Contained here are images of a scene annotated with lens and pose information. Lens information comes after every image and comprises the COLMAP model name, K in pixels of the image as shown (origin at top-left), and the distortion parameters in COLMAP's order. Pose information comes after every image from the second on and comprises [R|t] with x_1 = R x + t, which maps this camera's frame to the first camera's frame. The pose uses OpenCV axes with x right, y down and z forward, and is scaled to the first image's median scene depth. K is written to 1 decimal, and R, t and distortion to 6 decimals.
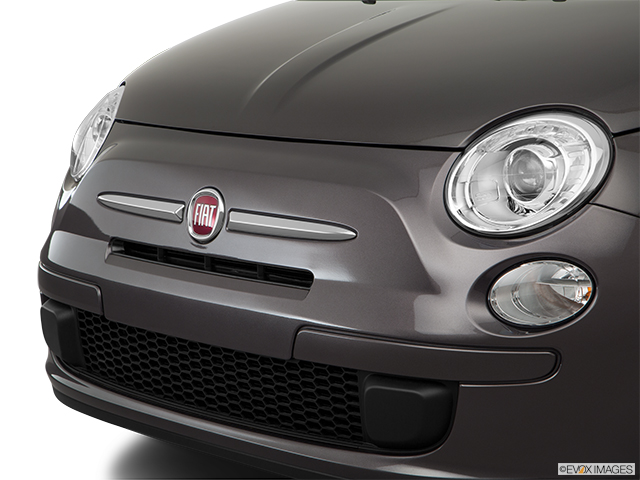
lens RADIAL K [[1704.4, 0, 320.0], [0, 1704.4, 240.0], [0, 0, 1]] dist [0.128167, 0.677337]
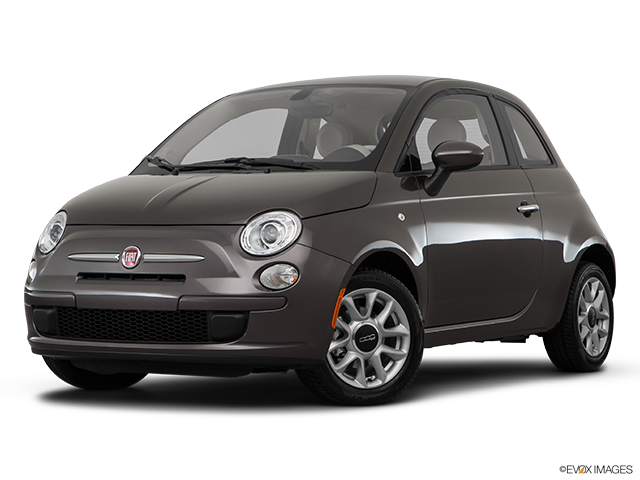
lens RADIAL K [[1633.5, 0, 320.0], [0, 1633.5, 240.0], [0, 0, 1]] dist [0.445097, 0.109575]
pose [[0.962371, 0.003146, 0.271719, -0.476991], [0.034851, 0.990246, -0.134898, 0.305674], [-0.269494, 0.139292, 0.952875, -1.373068]]
